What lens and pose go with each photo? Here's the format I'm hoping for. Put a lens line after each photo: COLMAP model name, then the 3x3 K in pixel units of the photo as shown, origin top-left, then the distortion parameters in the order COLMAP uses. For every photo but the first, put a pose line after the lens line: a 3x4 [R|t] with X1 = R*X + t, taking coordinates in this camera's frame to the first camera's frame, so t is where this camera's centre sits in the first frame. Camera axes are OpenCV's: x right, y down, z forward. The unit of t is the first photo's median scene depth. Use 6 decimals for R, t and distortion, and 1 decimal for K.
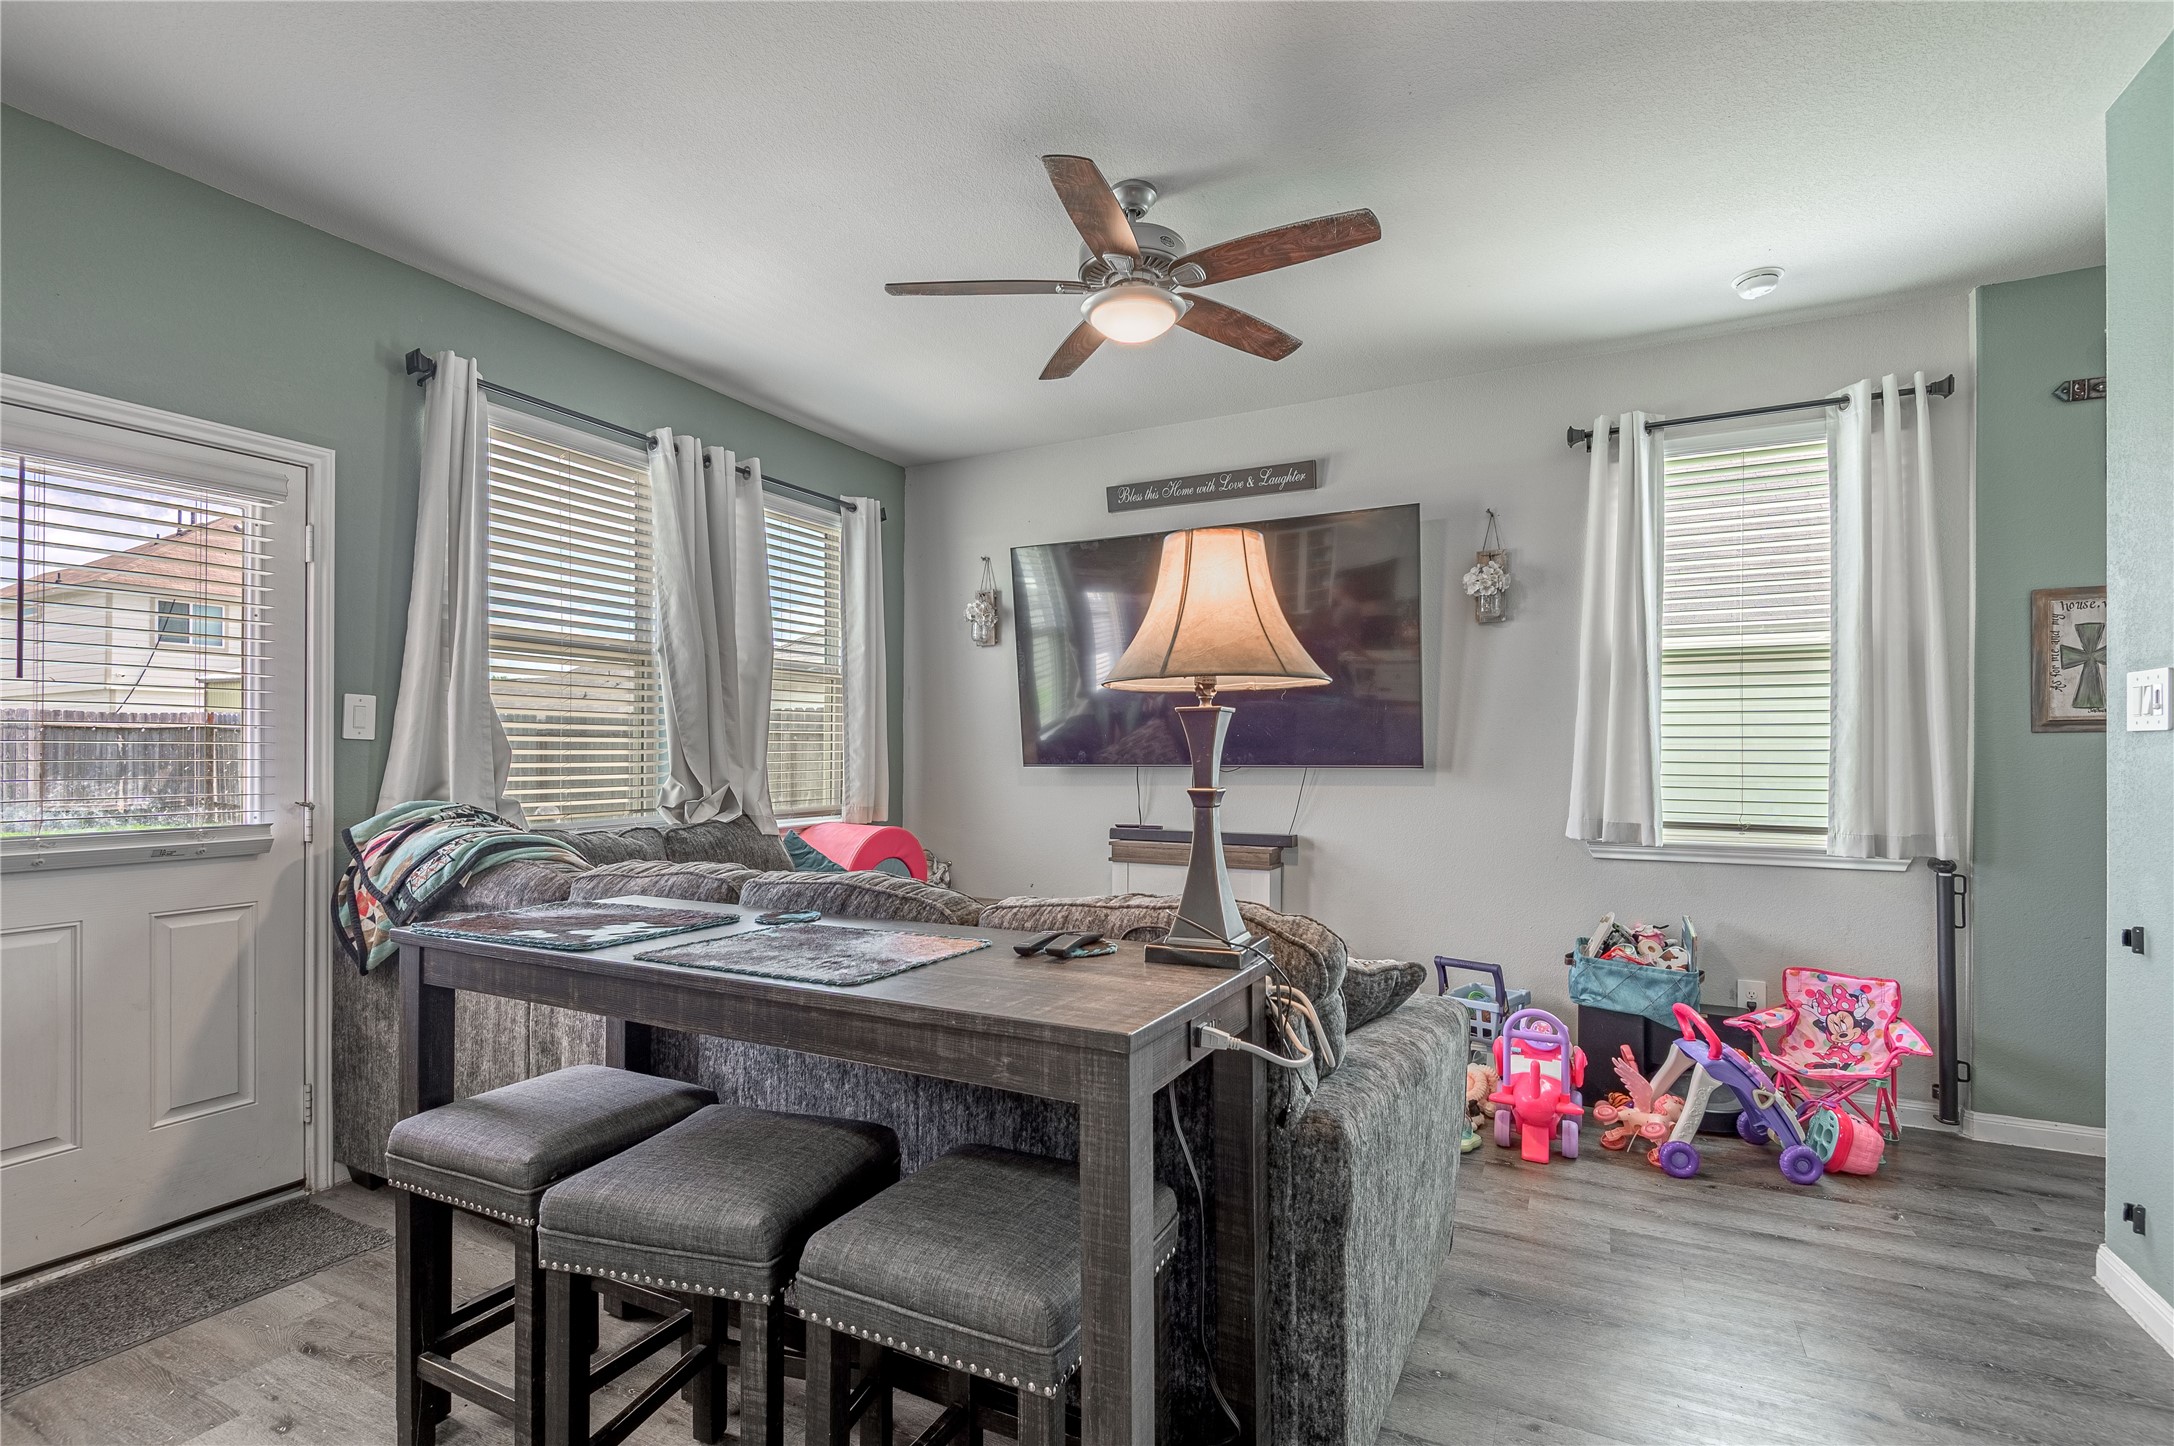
lens RADIAL K [[1004.1, 0, 1079.0], [0, 1004.1, 742.6], [0, 0, 1]] dist [-0.016917, -0.005216]
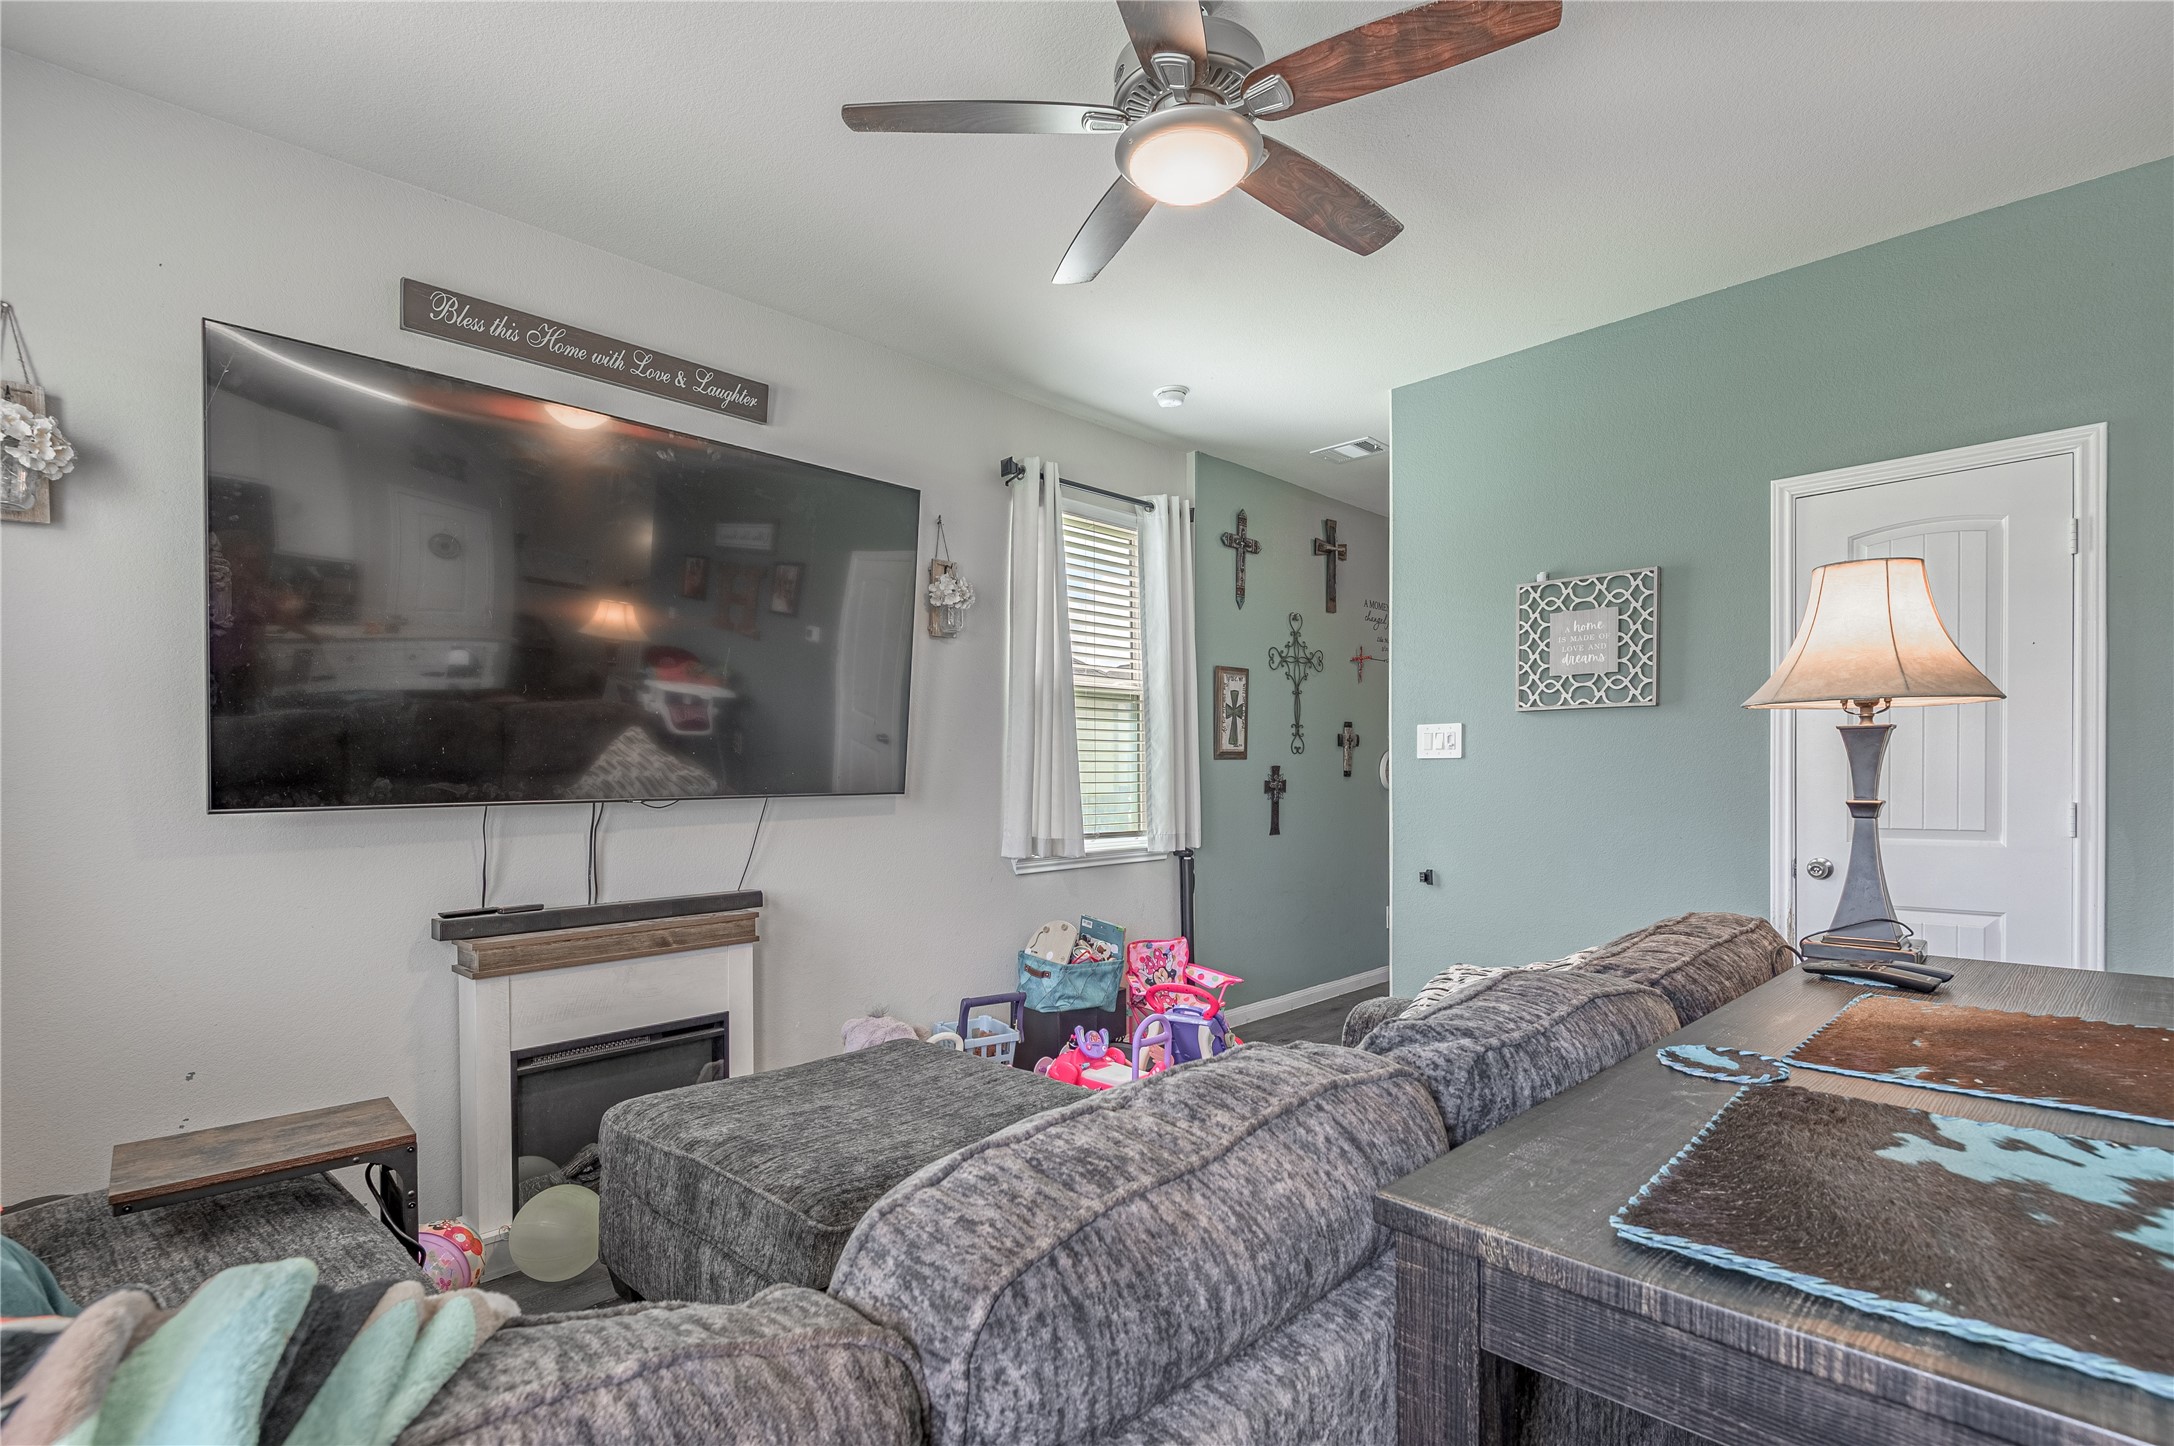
lens RADIAL K [[1004.1, 0, 1118.8], [0, 1004.1, 788.4], [0, 0, 1]] dist [-0.016917, -0.005216]
pose [[0.253452, -0.019871, 0.967144, -0.497916], [-0.003071, 0.999767, 0.021346, 0.001249], [-0.967343, -0.008380, 0.253332, 0.653235]]
